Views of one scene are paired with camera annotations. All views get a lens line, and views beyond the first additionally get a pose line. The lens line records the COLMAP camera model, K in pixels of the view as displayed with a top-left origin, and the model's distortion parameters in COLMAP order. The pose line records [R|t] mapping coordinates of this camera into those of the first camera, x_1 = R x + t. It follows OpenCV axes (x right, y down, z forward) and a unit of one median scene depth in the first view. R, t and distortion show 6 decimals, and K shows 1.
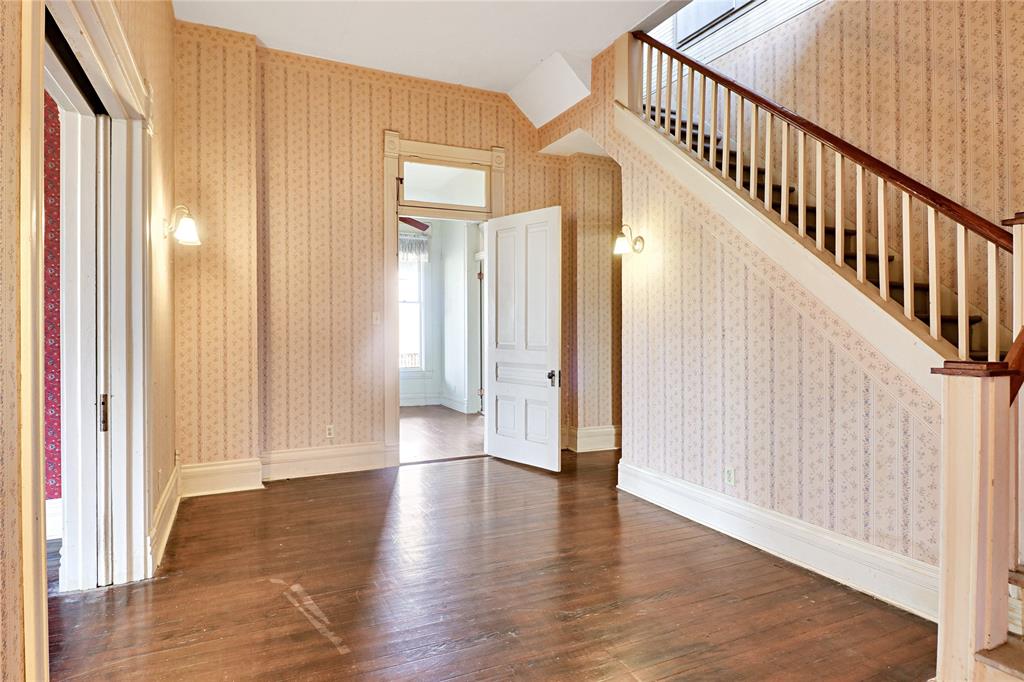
lens RADIAL K [[558.8, 0, 508.8], [0, 558.8, 331.5], [0, 0, 1]] dist [0.002172, -0.009867]
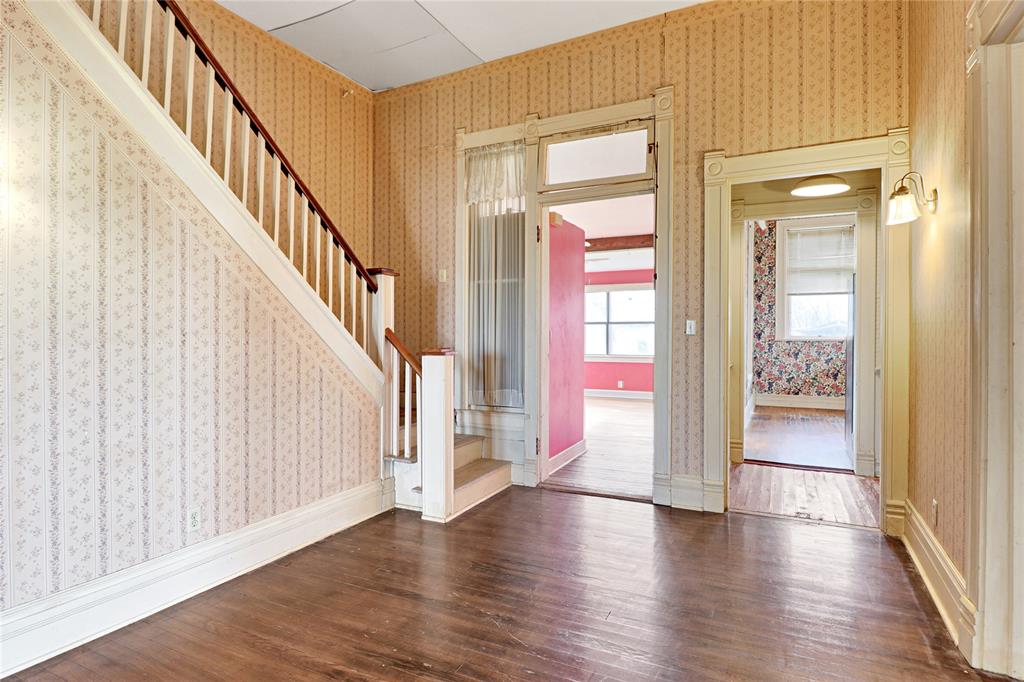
lens RADIAL K [[558.8, 0, 507.4], [0, 558.8, 336.1], [0, 0, 1]] dist [0.002172, -0.009867]
pose [[-0.606575, -0.002617, 0.795022, -0.519851], [0.009162, 0.999905, 0.010281, -0.003714], [-0.794974, 0.013520, -0.606493, 1.175456]]
